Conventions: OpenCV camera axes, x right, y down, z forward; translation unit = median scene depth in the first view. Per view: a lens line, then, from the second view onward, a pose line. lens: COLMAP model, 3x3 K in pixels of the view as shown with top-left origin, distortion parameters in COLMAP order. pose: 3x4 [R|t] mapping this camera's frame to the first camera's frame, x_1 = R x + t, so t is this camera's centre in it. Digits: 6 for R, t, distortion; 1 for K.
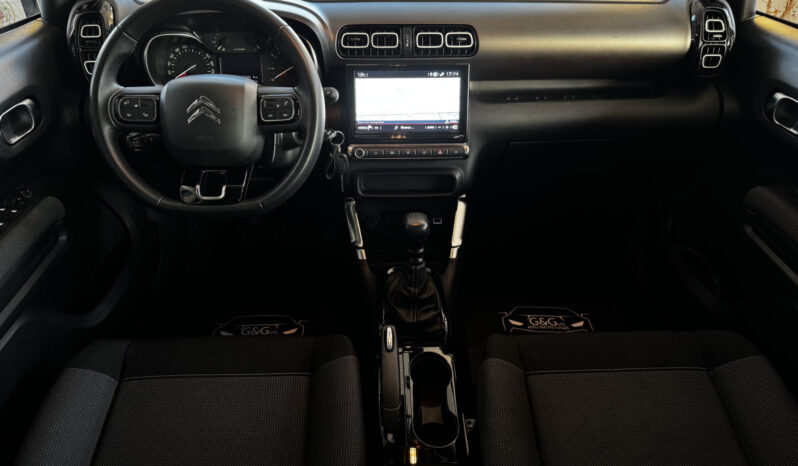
lens RADIAL K [[558.6, 0, 393.4], [0, 558.6, 235.9], [0, 0, 1]] dist [0.106612, -0.175835]
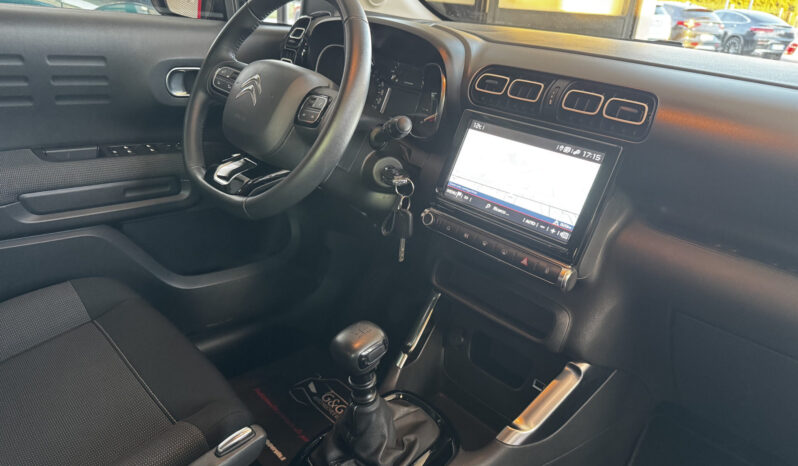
lens RADIAL K [[558.6, 0, 393.4], [0, 558.6, 235.9], [0, 0, 1]] dist [0.106612, -0.175835]
pose [[0.659760, 0.339423, -0.670454, 0.402940], [-0.497016, 0.866269, -0.050533, -0.069169], [0.563641, 0.366566, 0.740228, 0.440629]]
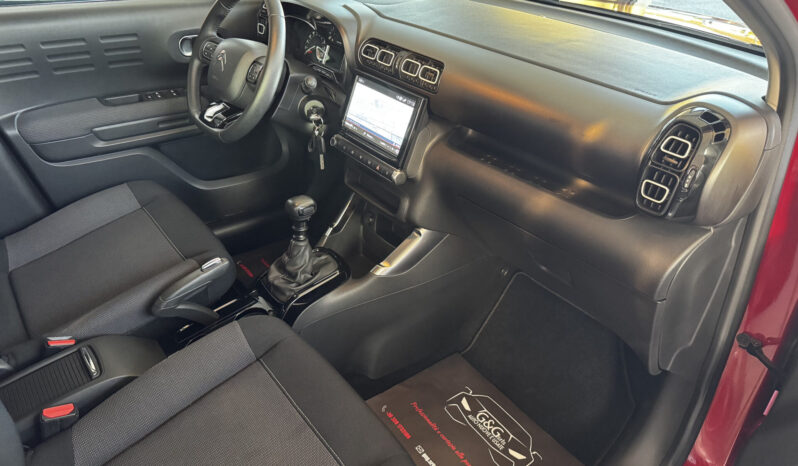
lens RADIAL K [[558.6, 0, 393.4], [0, 558.6, 235.9], [0, 0, 1]] dist [0.106612, -0.175835]
pose [[0.582879, 0.441718, -0.682010, 0.884924], [-0.484013, 0.862925, 0.145230, -0.207521], [0.652674, 0.245450, 0.716778, 0.295250]]
